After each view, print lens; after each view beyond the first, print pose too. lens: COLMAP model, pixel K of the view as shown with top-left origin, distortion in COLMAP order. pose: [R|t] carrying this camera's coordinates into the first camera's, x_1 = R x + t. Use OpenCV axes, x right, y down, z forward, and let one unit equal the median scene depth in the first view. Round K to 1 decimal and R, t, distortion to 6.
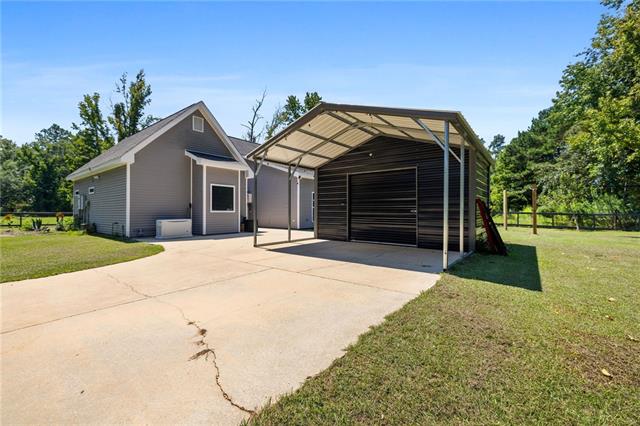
lens RADIAL K [[267.5, 0, 317.9], [0, 267.5, 211.4], [0, 0, 1]] dist [0.001563, -0.000281]
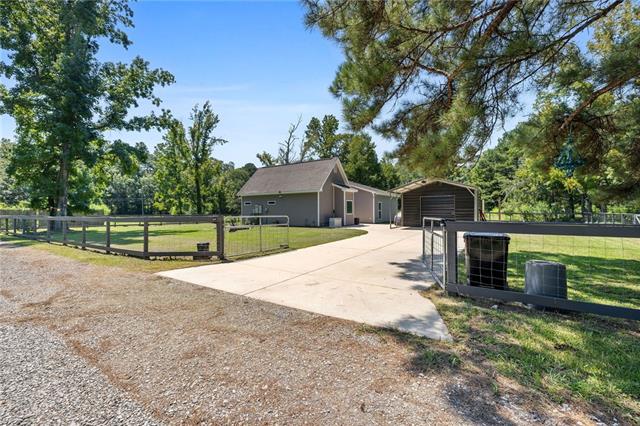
lens RADIAL K [[267.5, 0, 322.0], [0, 267.5, 213.7], [0, 0, 1]] dist [0.001563, -0.000281]
pose [[0.995751, -0.007782, 0.091755, -0.206828], [0.007071, 0.999942, 0.008066, -0.005210], [-0.091813, -0.007383, 0.995749, -0.260147]]
